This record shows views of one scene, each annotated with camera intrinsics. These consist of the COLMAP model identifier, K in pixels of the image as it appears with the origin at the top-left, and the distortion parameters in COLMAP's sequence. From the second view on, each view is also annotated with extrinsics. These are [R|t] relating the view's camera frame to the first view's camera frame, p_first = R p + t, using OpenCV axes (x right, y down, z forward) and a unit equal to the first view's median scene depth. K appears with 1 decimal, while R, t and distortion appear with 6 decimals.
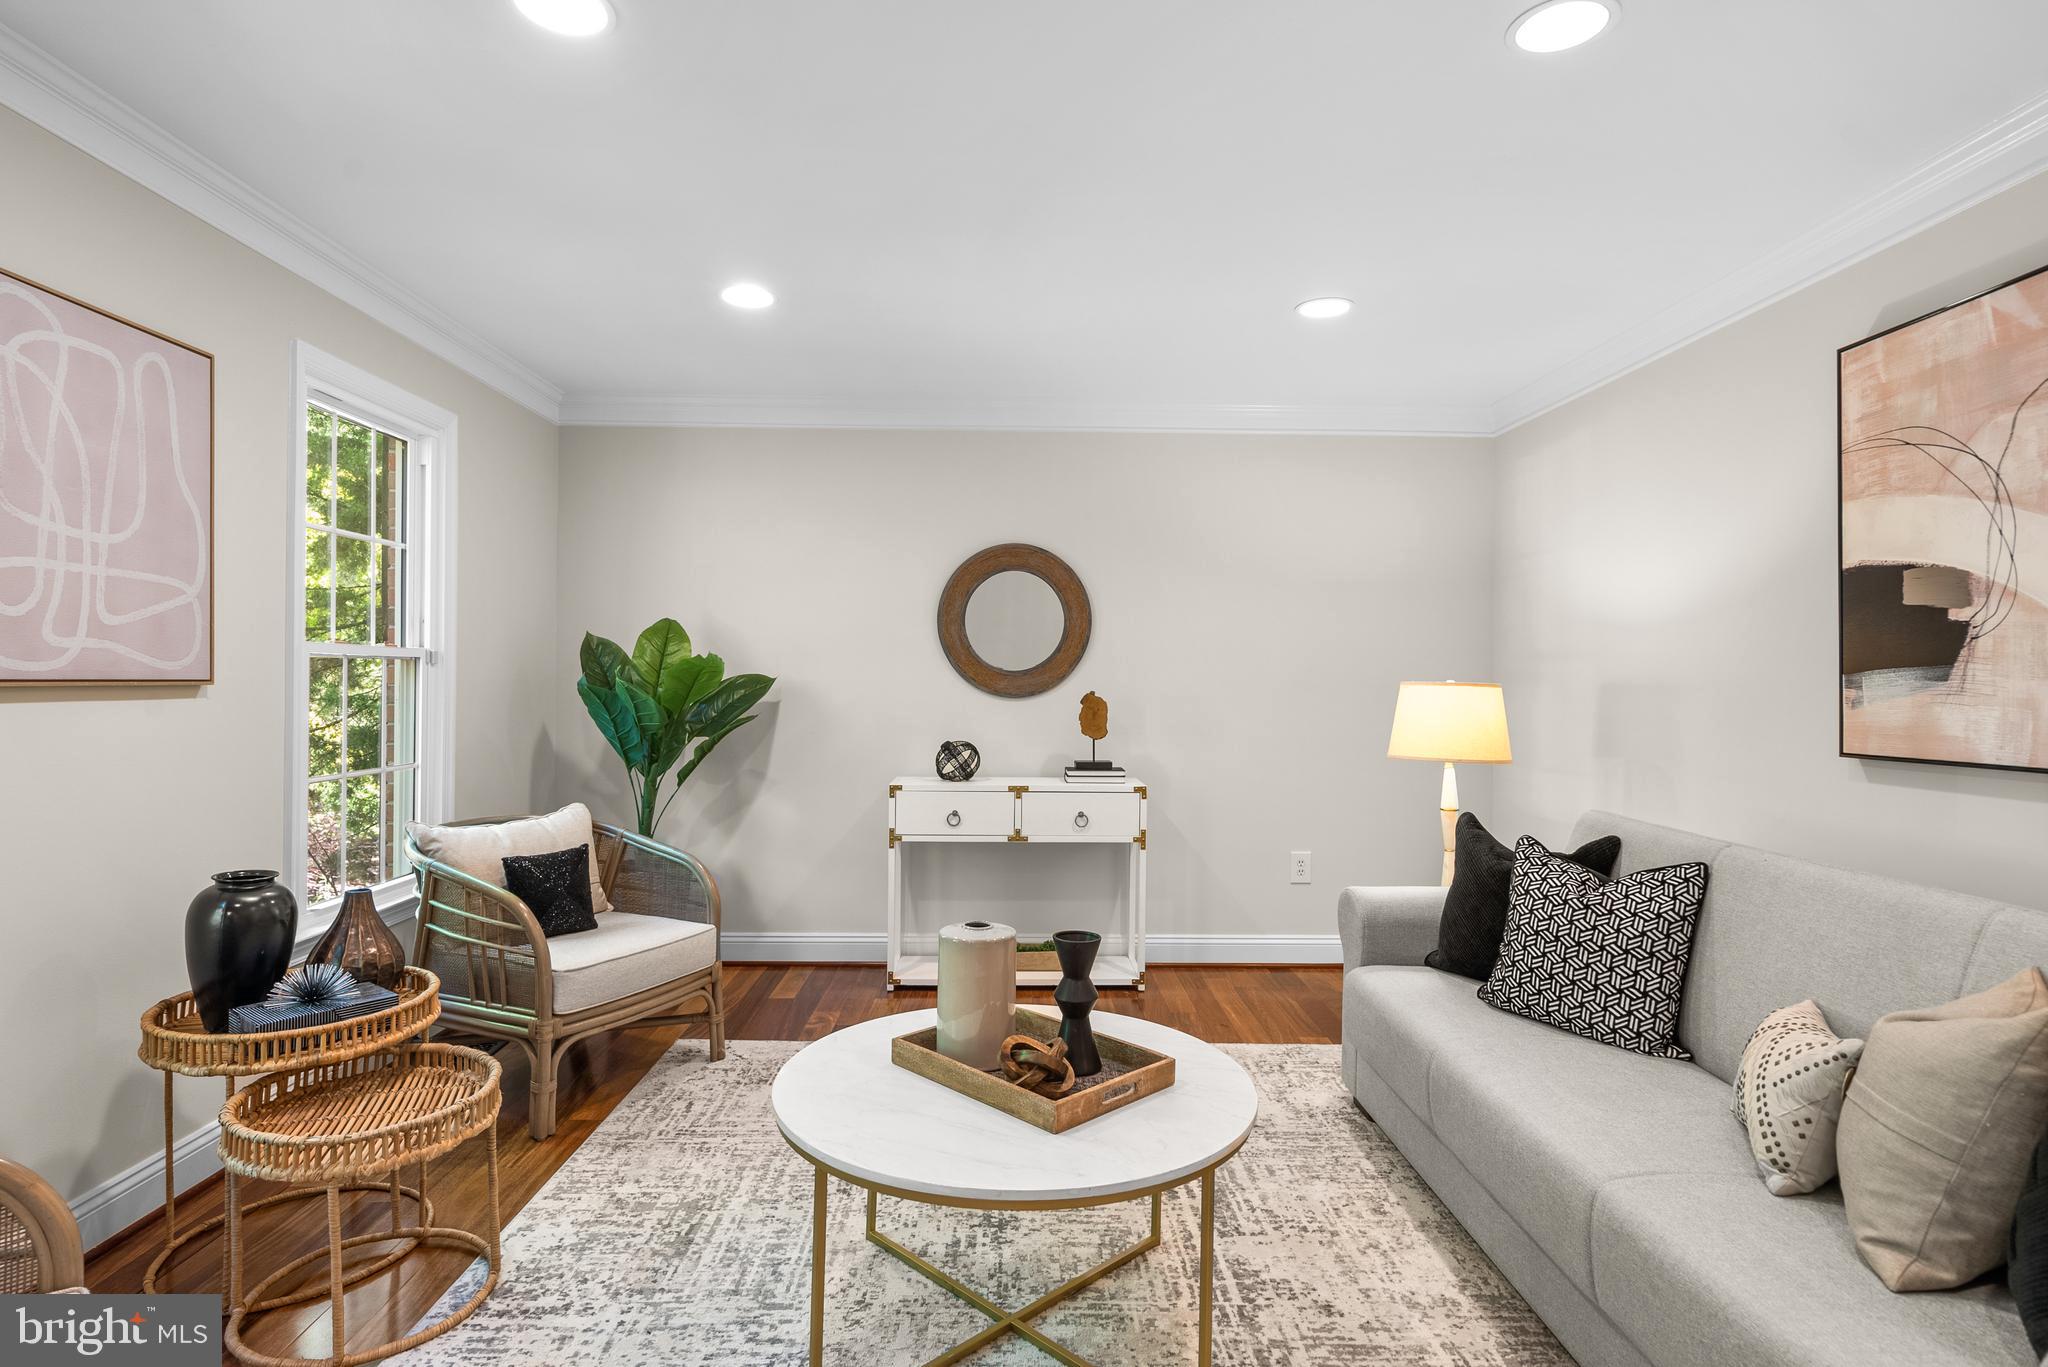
lens RADIAL K [[1034.2, 0, 1024.0], [0, 1034.2, 683.5], [0, 0, 1]] dist [-0.000819, 0.000801]
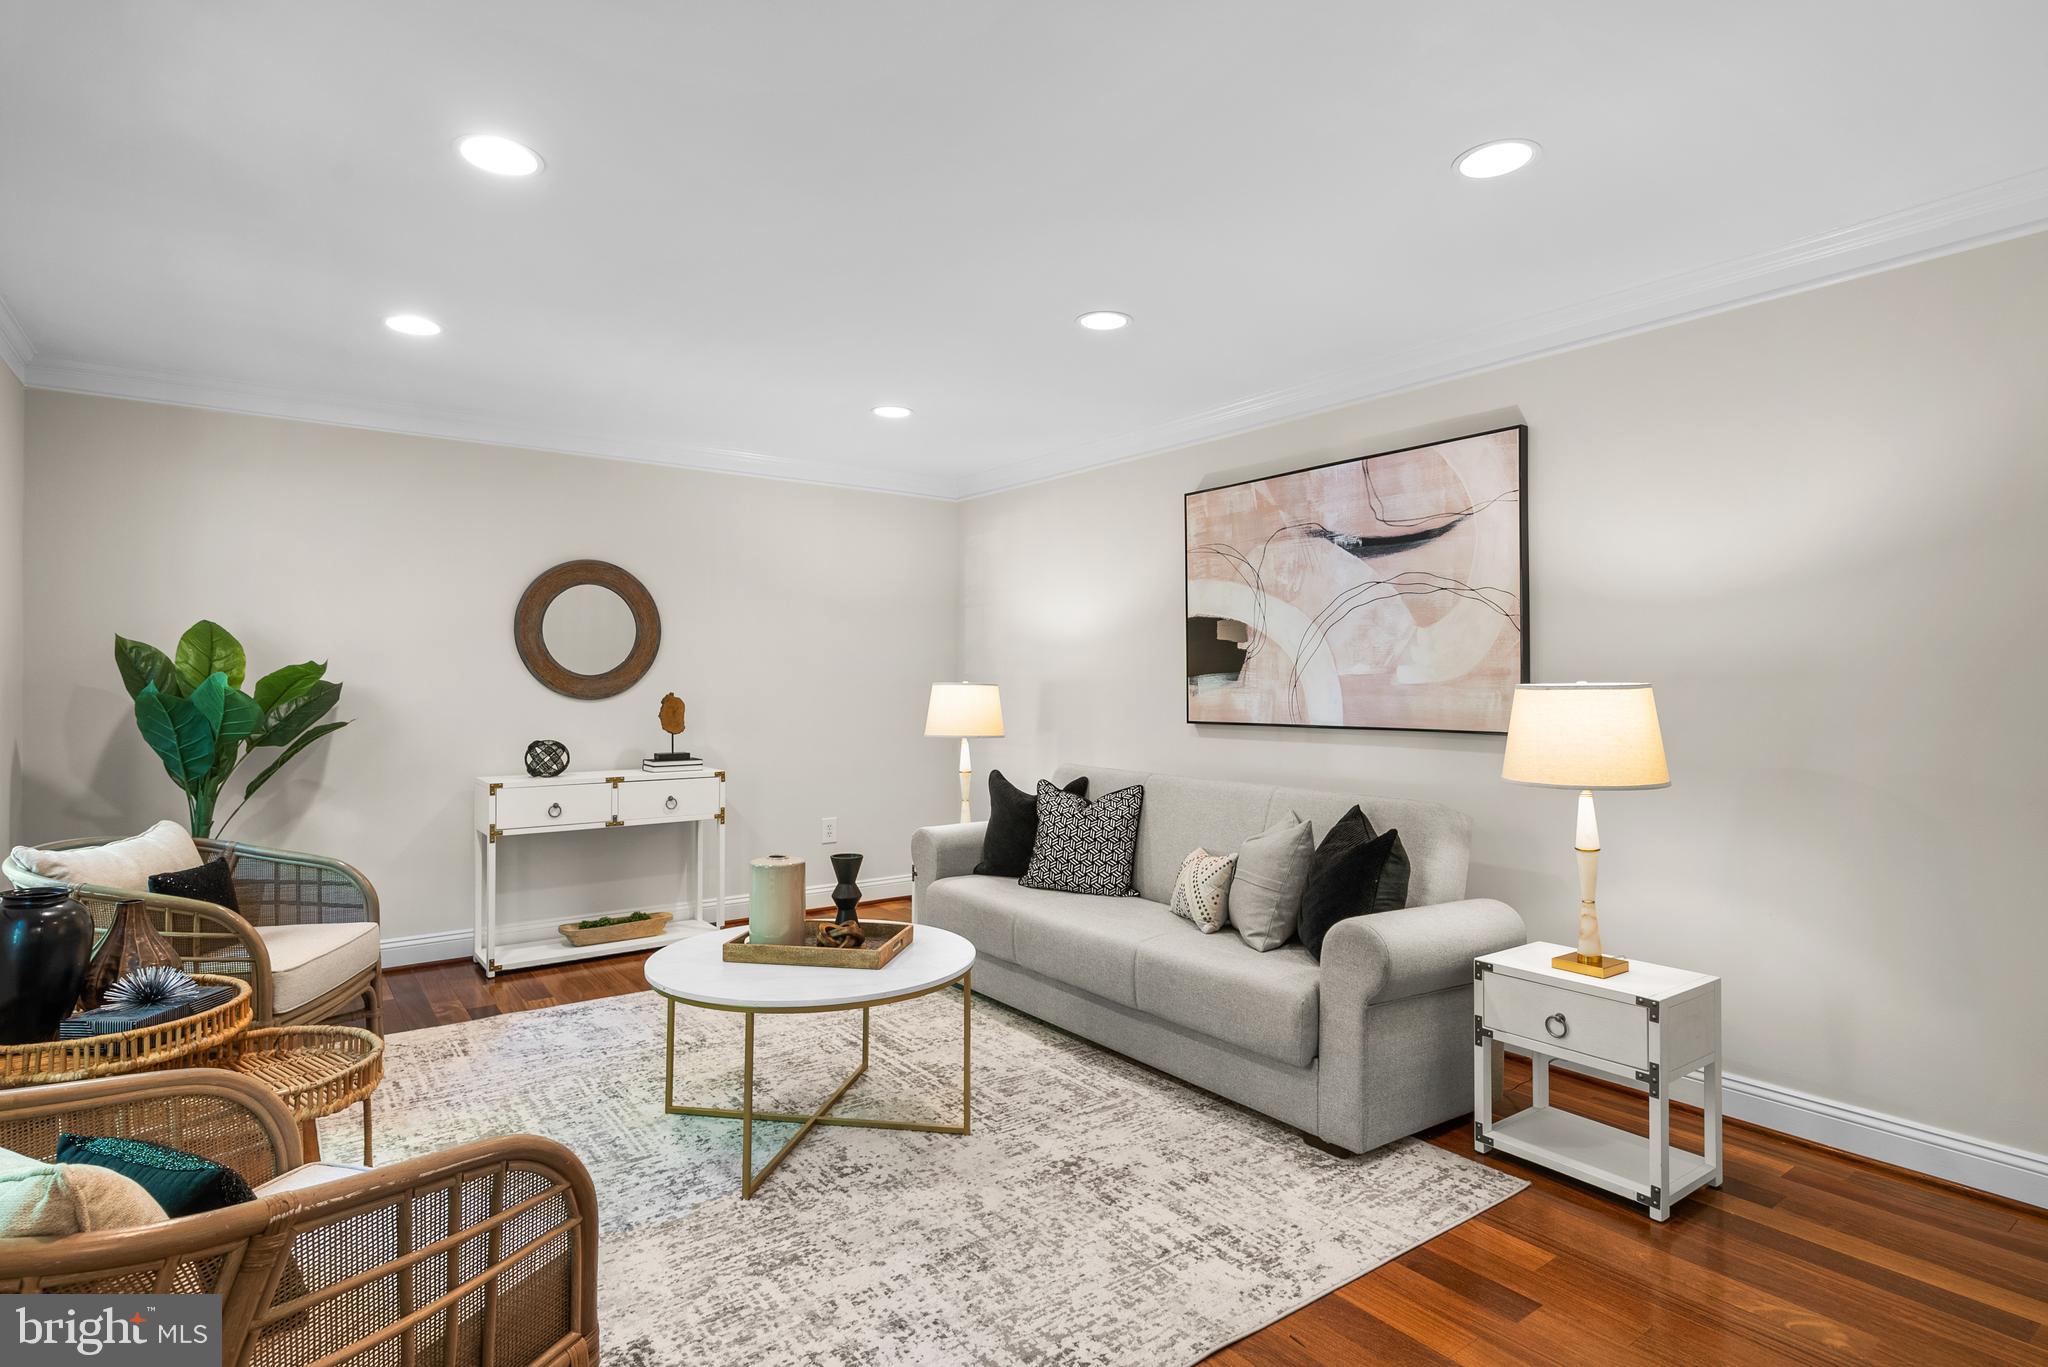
lens RADIAL K [[1034.2, 0, 1024.0], [0, 1034.2, 683.5], [0, 0, 1]] dist [-0.000819, 0.000801]
pose [[0.815703, -0.008843, 0.578403, -0.516213], [0.007787, 0.999960, 0.004308, -0.008337], [-0.578418, 0.000990, 0.815740, -0.317769]]
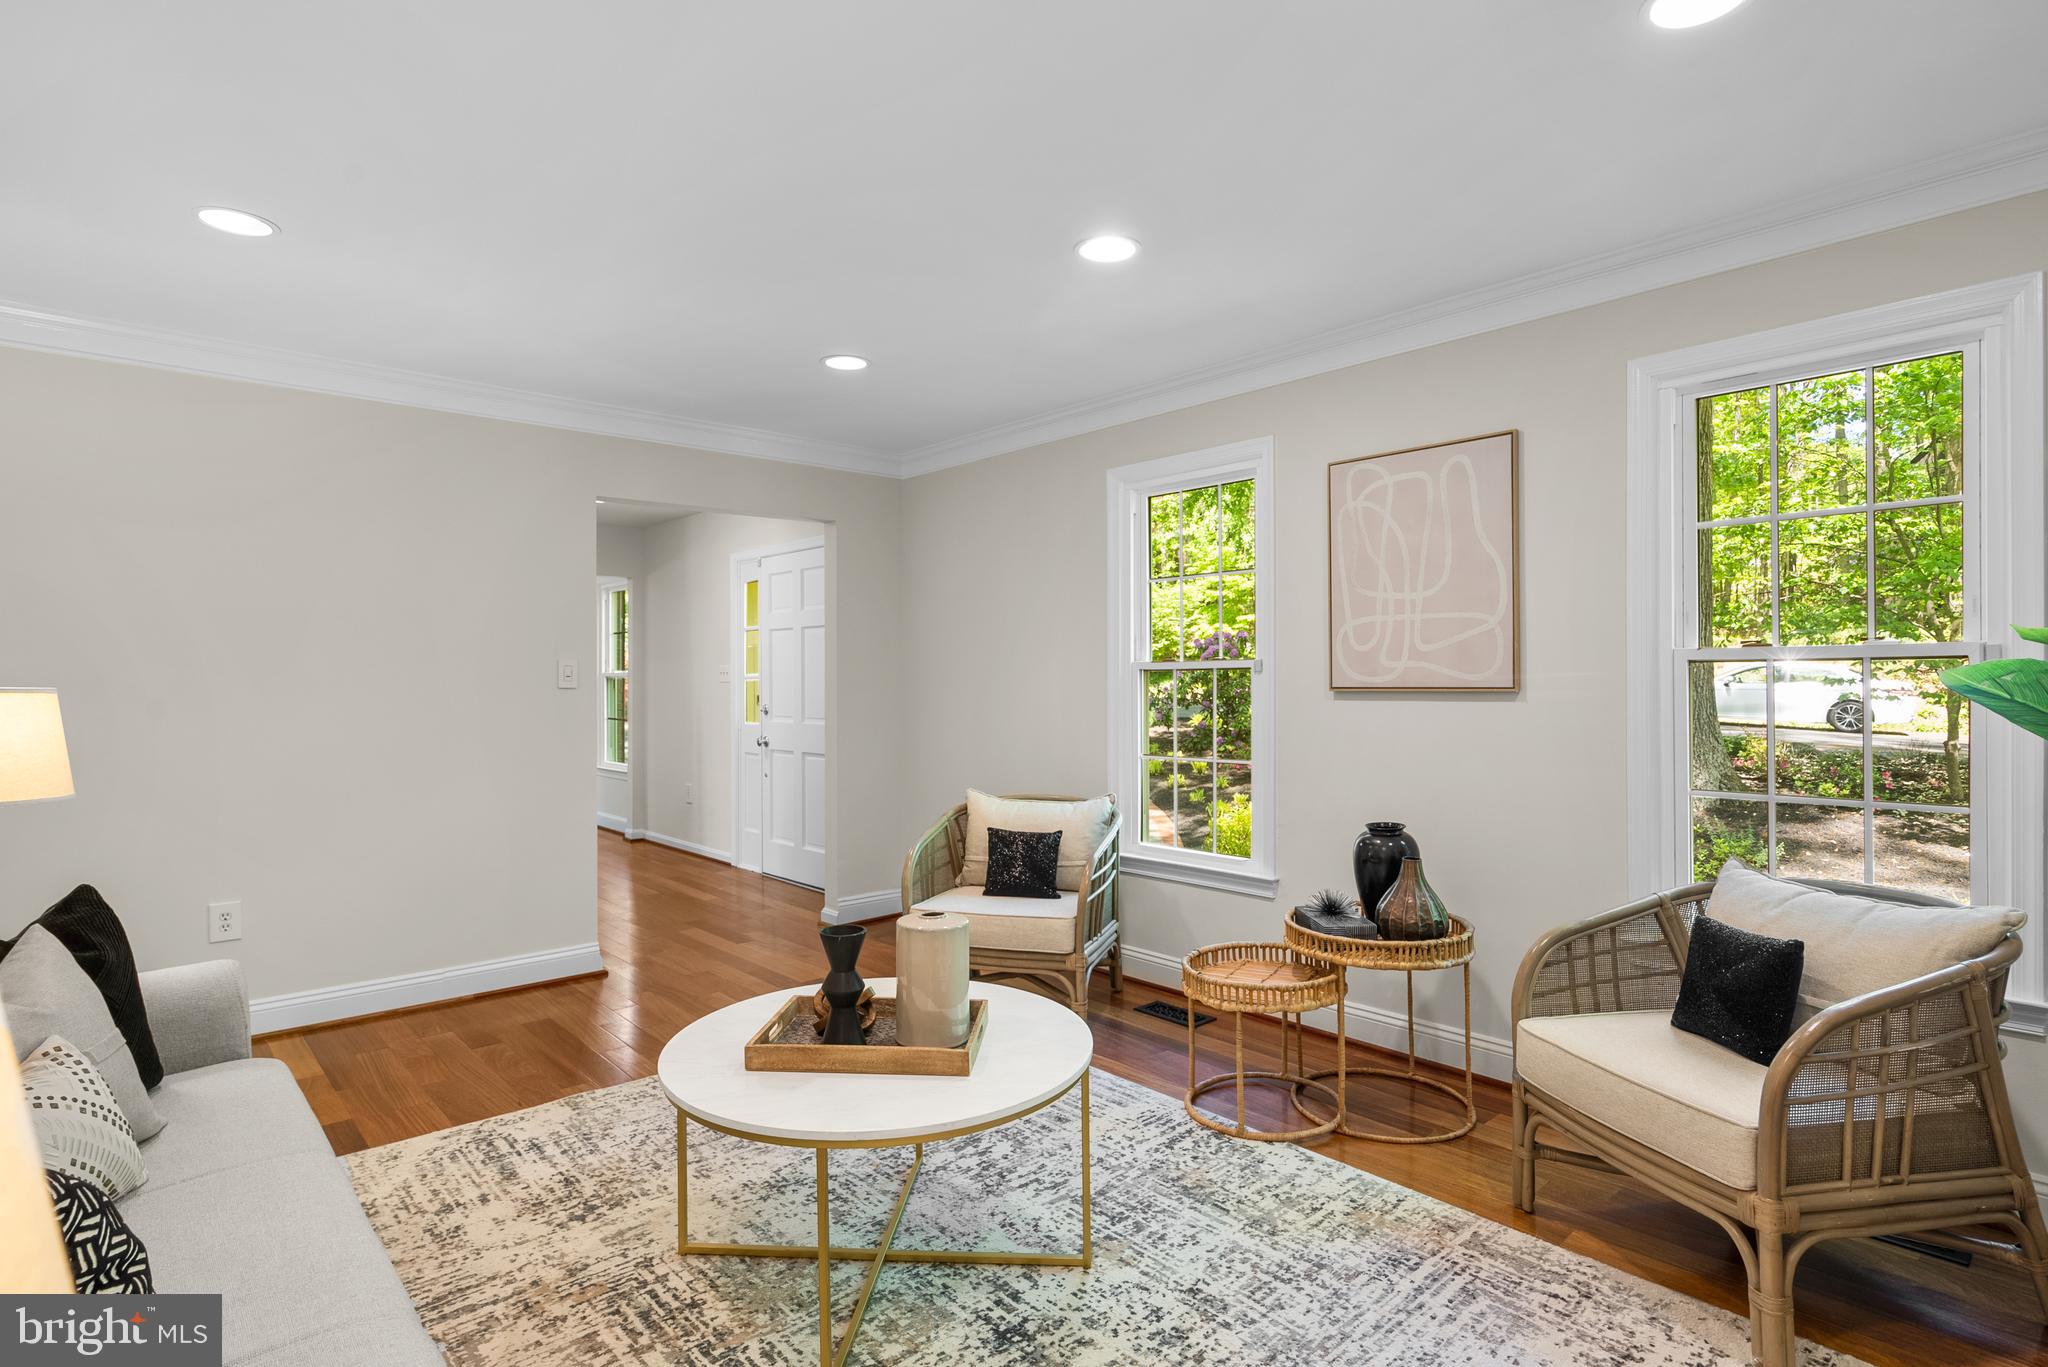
lens RADIAL K [[1034.2, 0, 1024.0], [0, 1034.2, 683.5], [0, 0, 1]] dist [-0.000819, 0.000801]
pose [[-0.756289, -0.003692, -0.654228, 0.511188], [-0.003946, 0.999992, -0.001082, -0.004904], [0.654226, 0.001763, -0.756297, 1.631725]]
